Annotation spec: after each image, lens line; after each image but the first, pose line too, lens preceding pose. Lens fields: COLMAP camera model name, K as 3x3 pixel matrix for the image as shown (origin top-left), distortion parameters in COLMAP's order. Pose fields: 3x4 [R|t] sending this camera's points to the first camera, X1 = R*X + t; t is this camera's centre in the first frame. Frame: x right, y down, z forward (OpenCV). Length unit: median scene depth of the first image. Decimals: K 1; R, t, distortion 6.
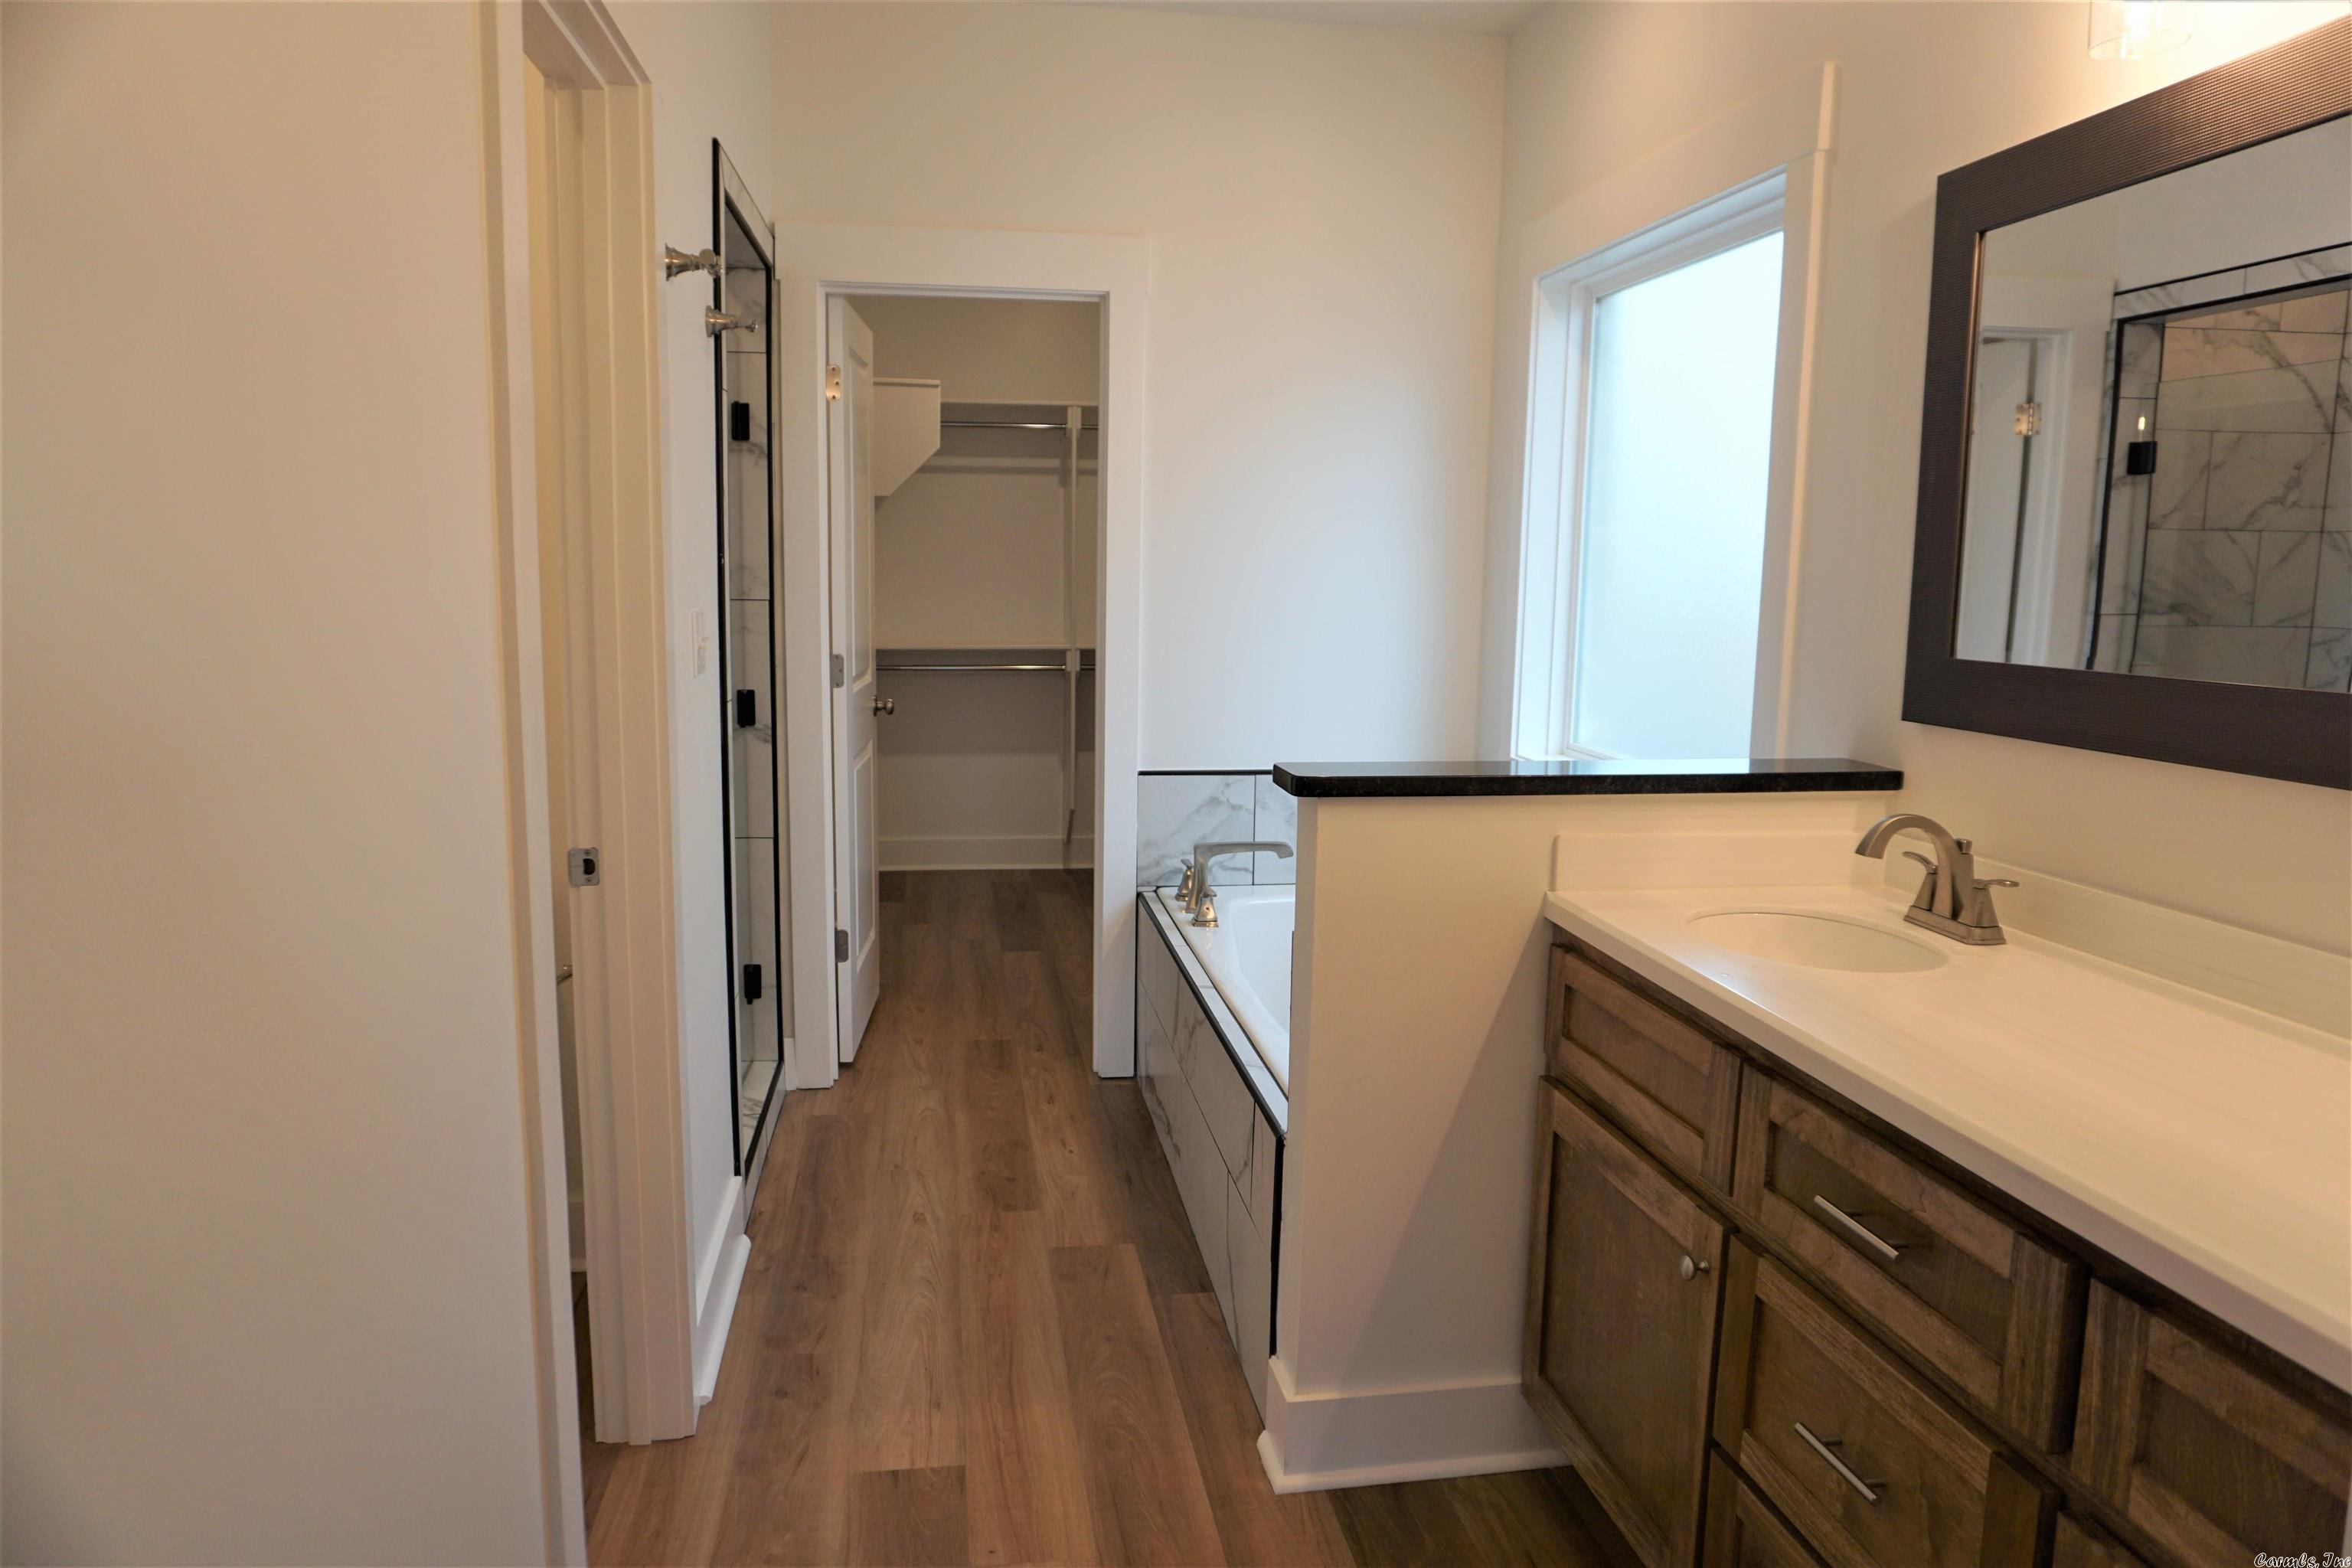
lens RADIAL K [[1590.5, 0, 1172.4], [0, 1590.5, 791.1], [0, 0, 1]] dist [-0.045151, 0.037155]
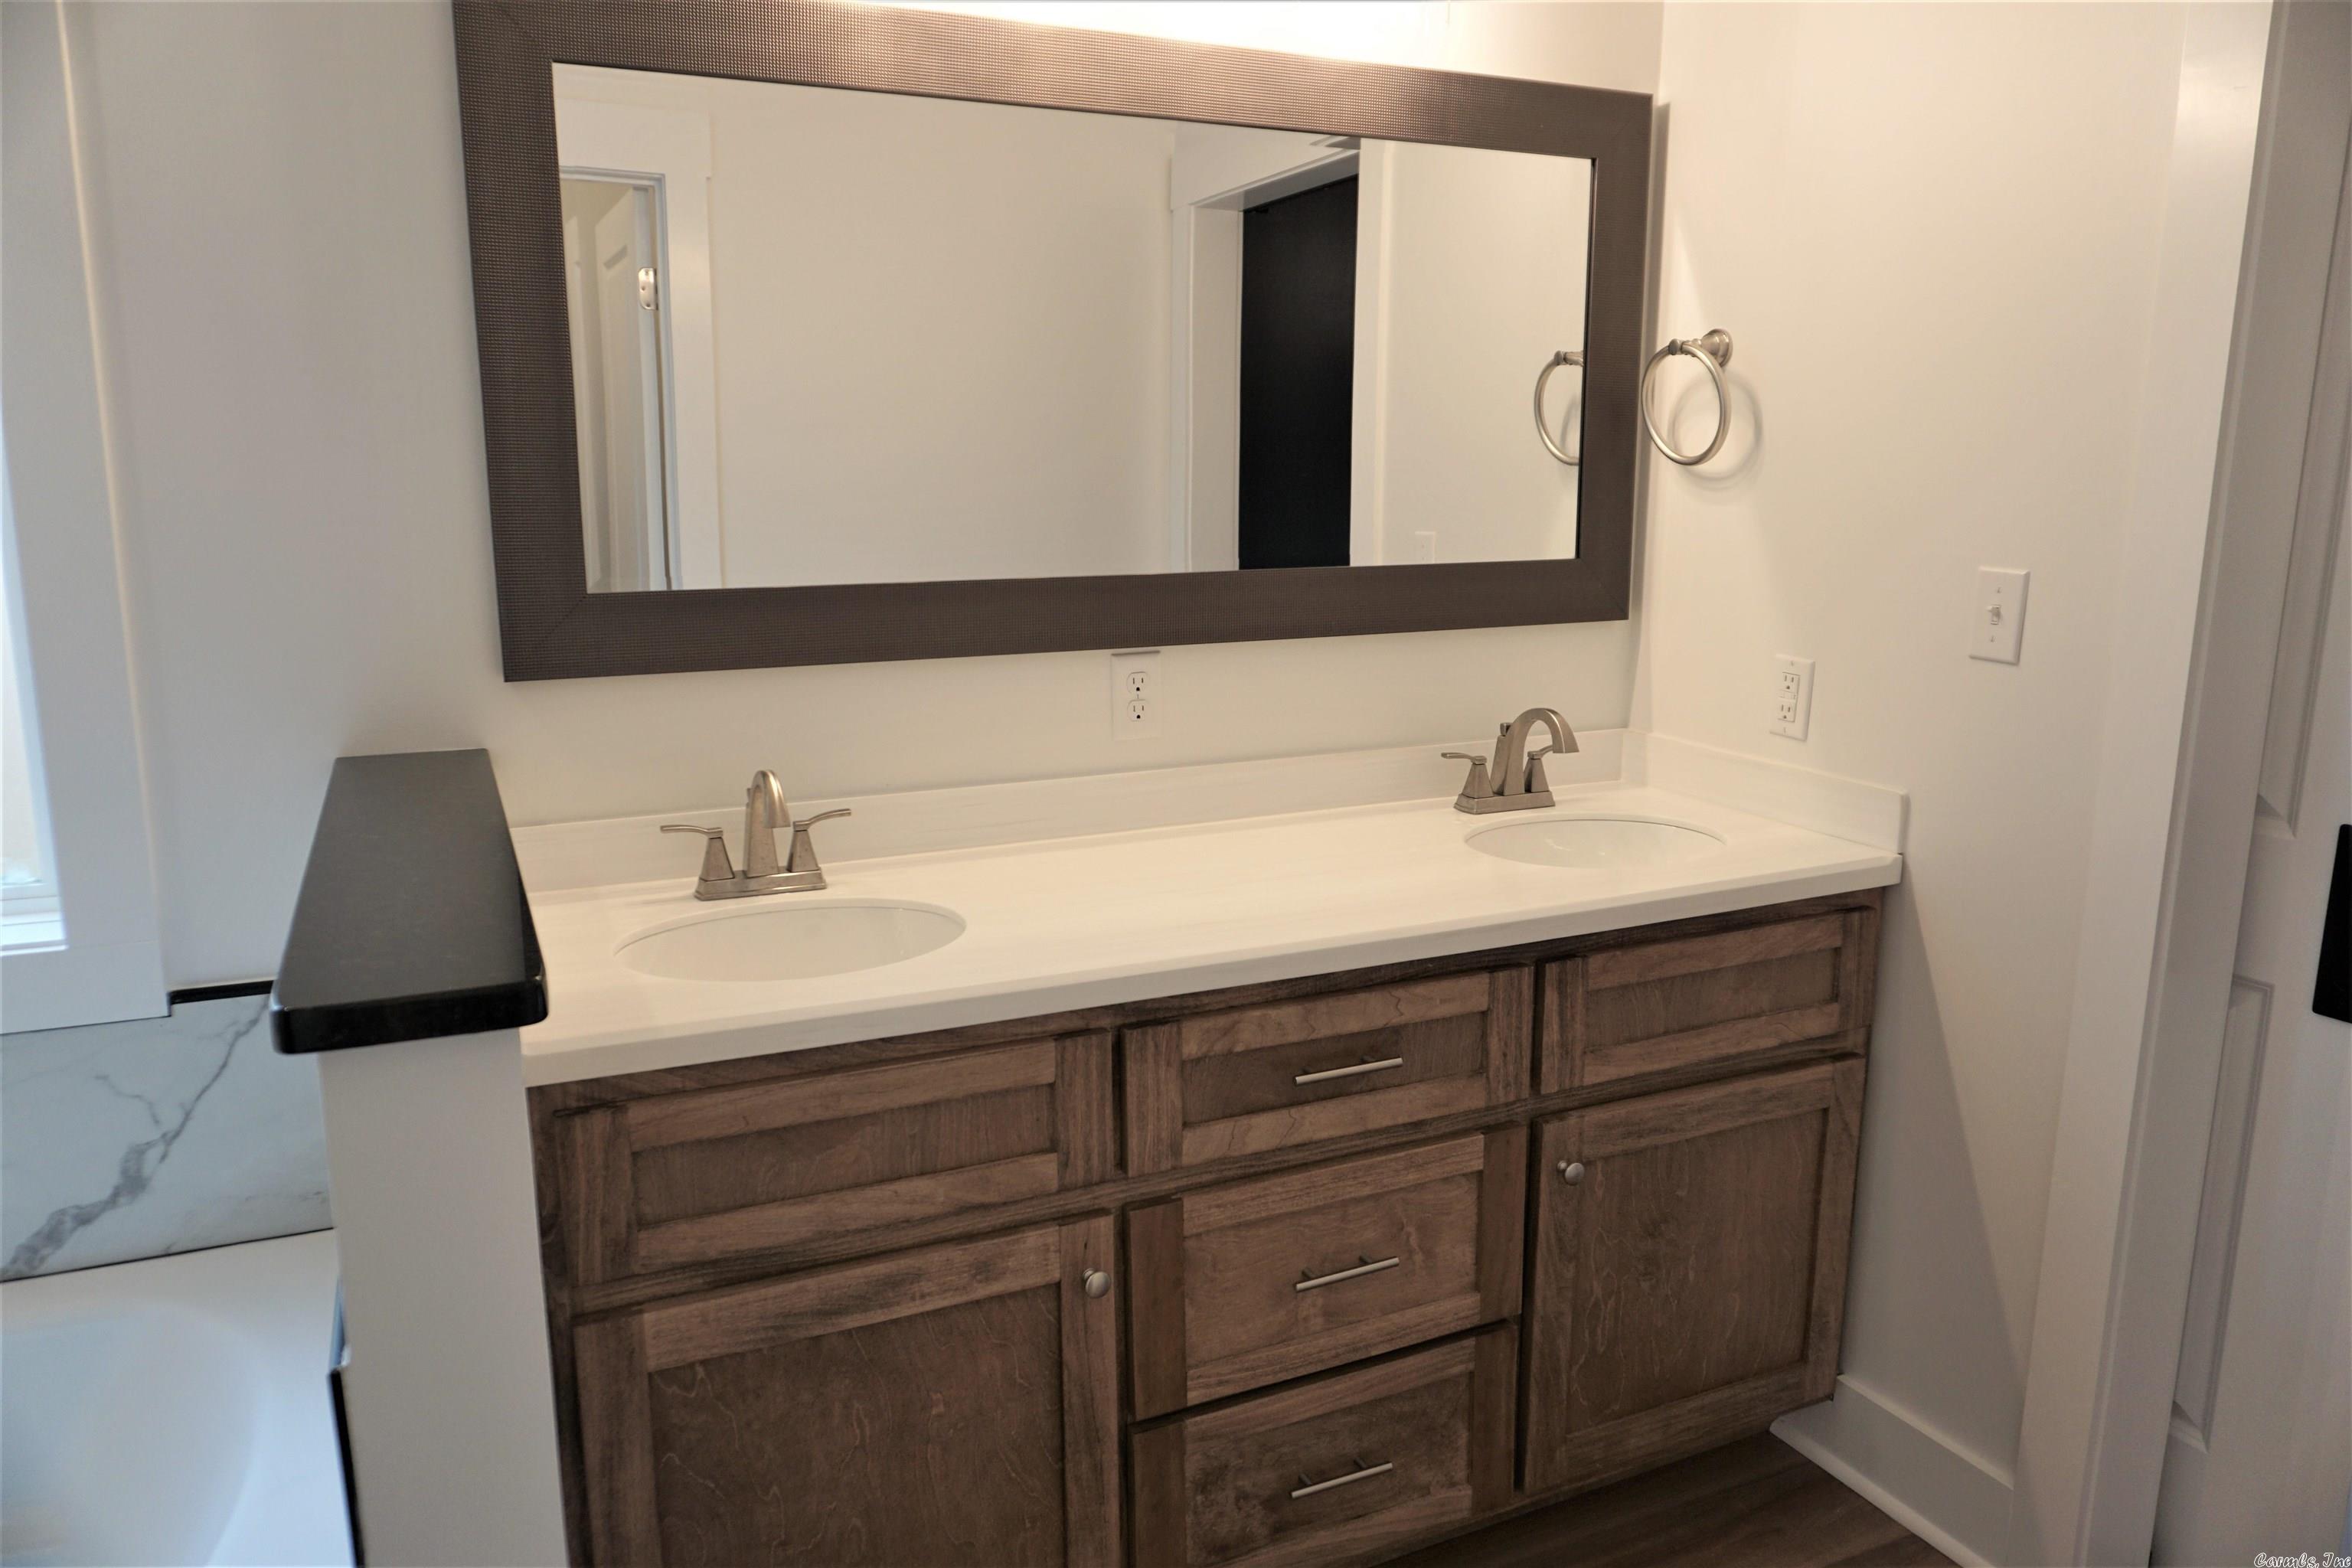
lens RADIAL K [[1590.5, 0, 1172.4], [0, 1590.5, 776.5], [0, 0, 1]] dist [-0.045151, 0.037155]
pose [[-0.287721, -0.196446, 0.937350, -0.609007], [0.128632, 0.961942, 0.241083, -0.238930], [-0.949037, 0.189938, -0.251502, 1.477856]]
